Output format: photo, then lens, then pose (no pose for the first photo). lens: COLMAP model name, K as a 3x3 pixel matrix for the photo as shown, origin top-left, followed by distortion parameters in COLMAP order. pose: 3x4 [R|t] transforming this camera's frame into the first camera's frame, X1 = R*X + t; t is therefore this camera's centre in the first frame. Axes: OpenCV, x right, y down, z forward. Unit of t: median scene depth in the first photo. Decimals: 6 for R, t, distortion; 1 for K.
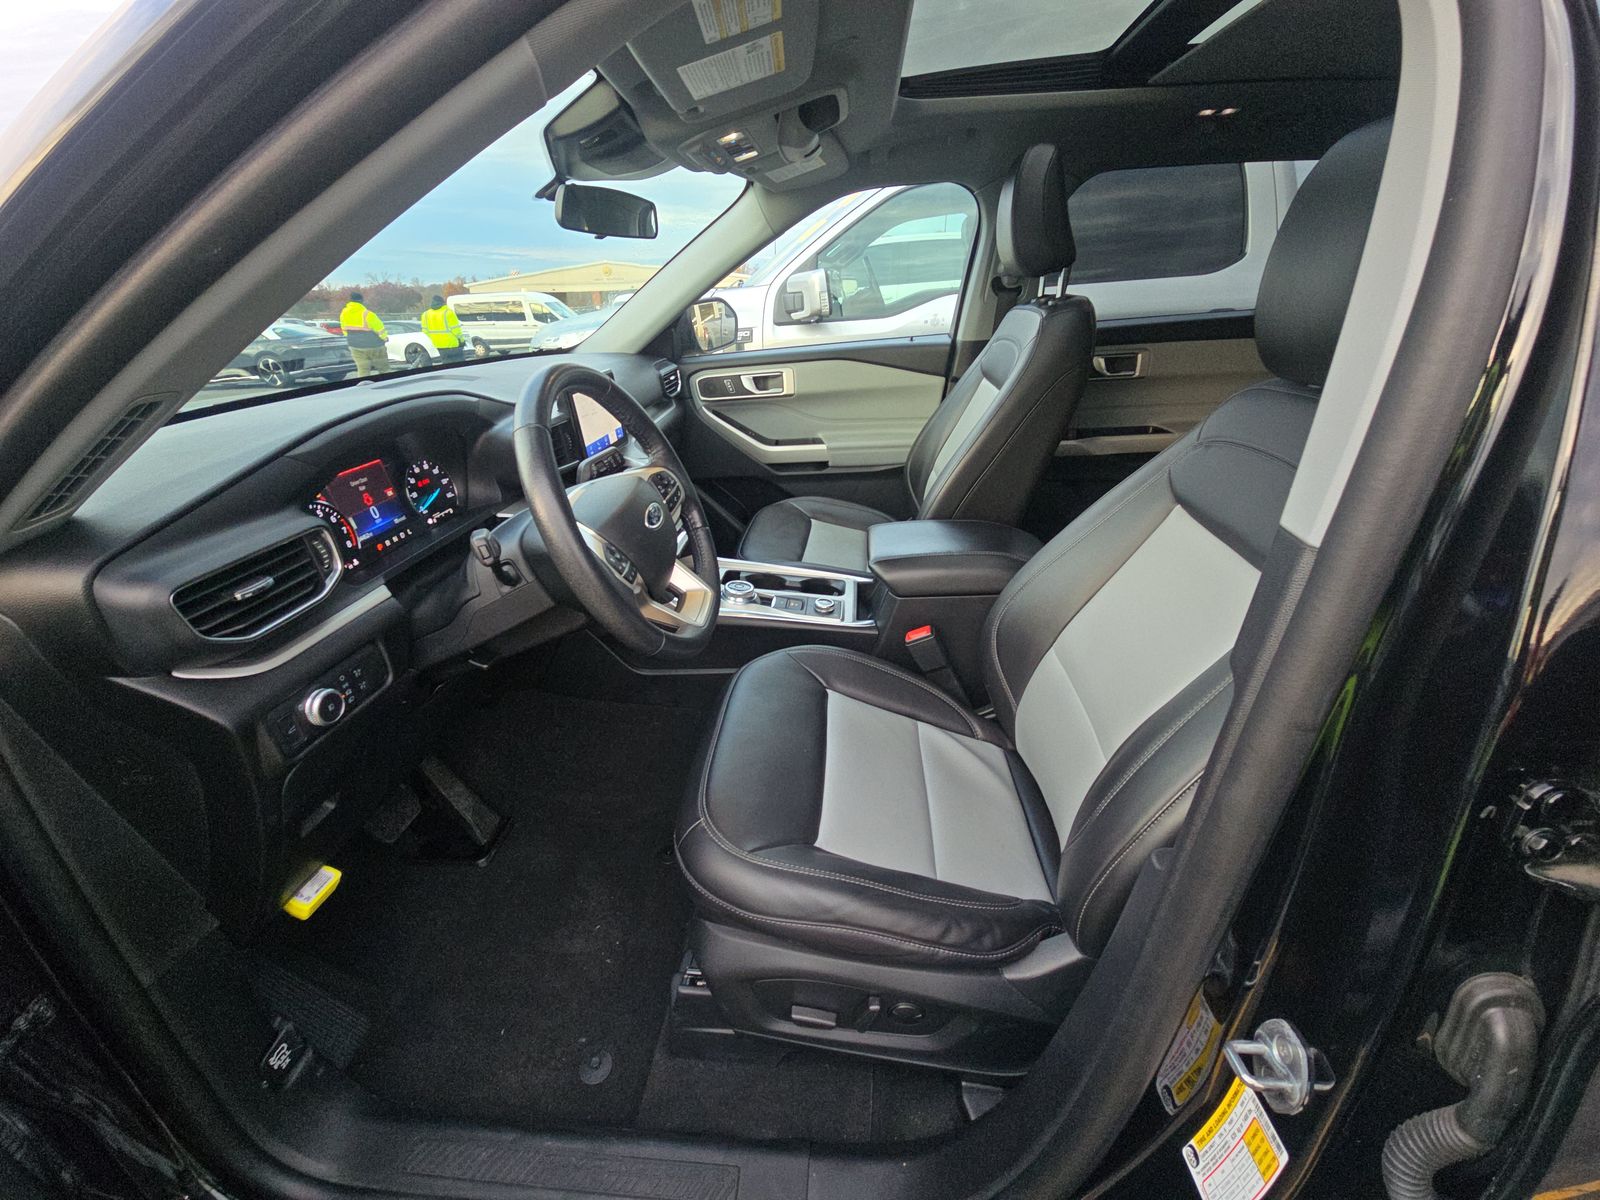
lens RADIAL K [[647.6, 0, 800.0], [0, 647.6, 600.0], [0, 0, 1]] dist [0.000578, 0.000043]
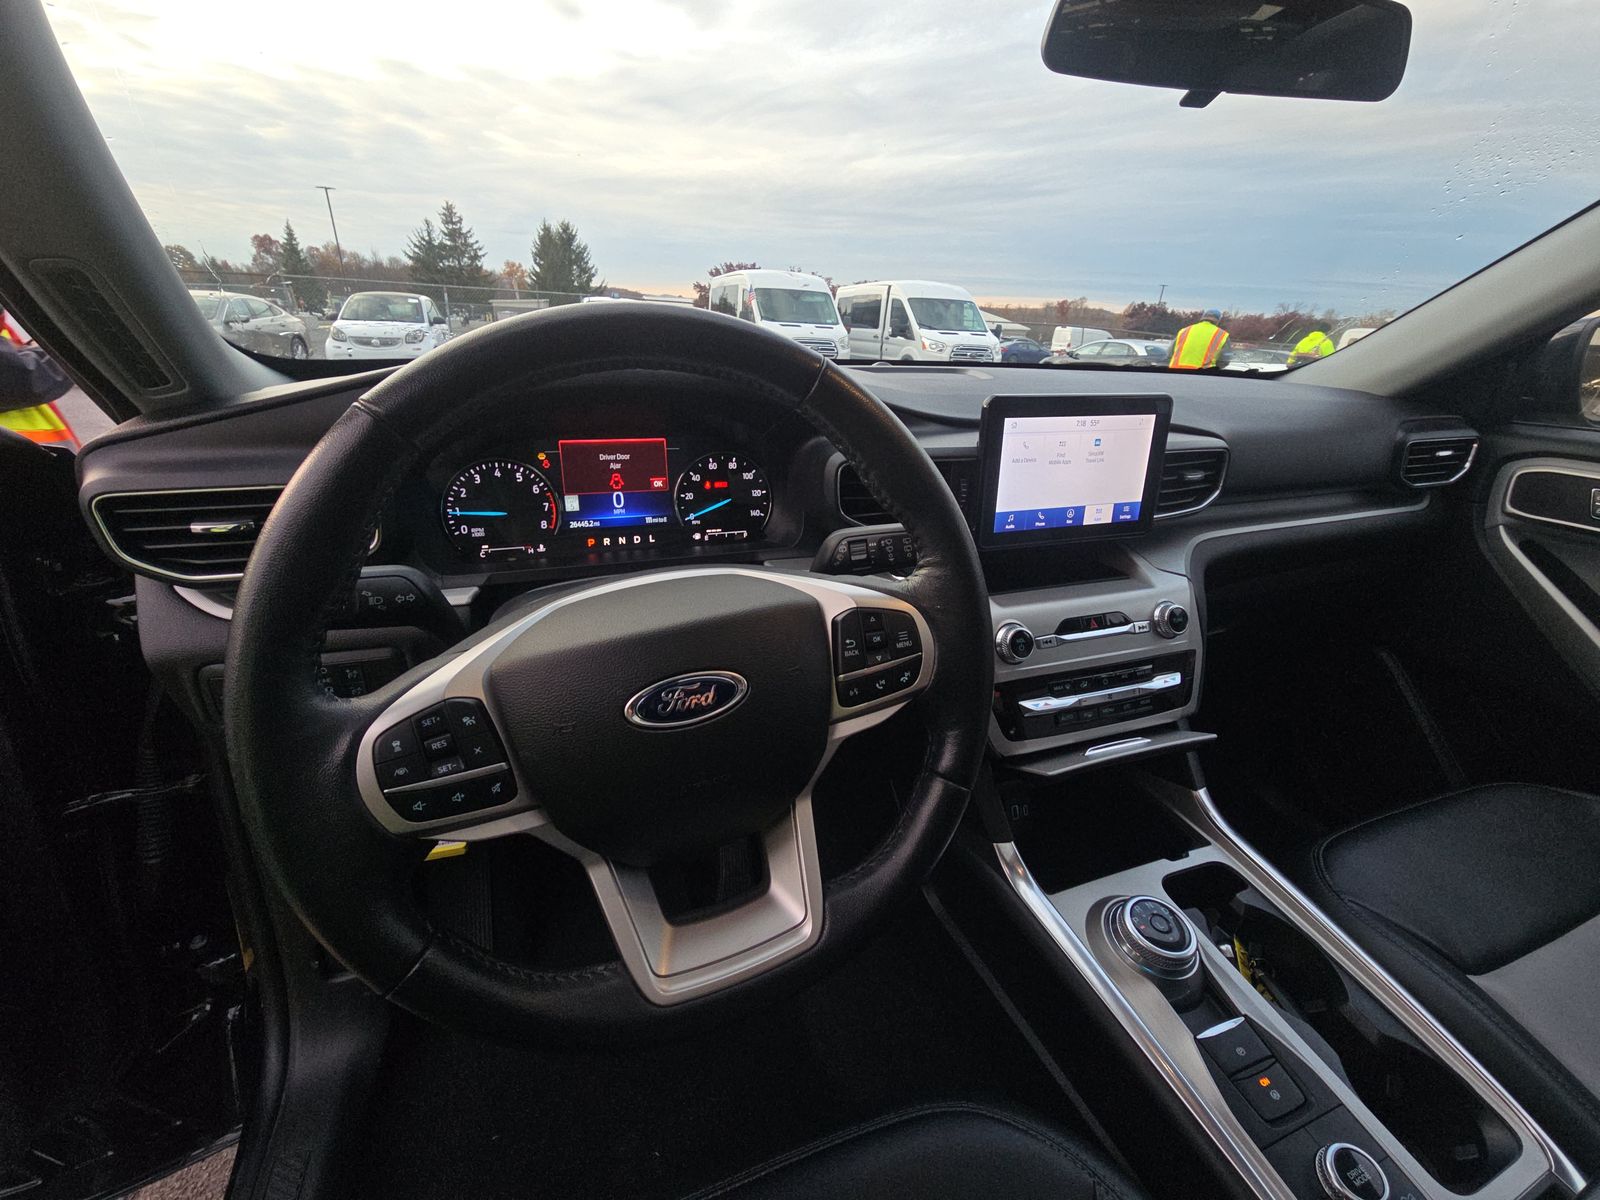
lens RADIAL K [[647.6, 0, 800.0], [0, 647.6, 600.0], [0, 0, 1]] dist [0.000578, 0.000043]
pose [[0.415671, 0.406292, -0.813722, 0.090663], [-0.437818, 0.873582, 0.212531, -0.258755], [0.797203, 0.267920, 0.541005, 0.709294]]
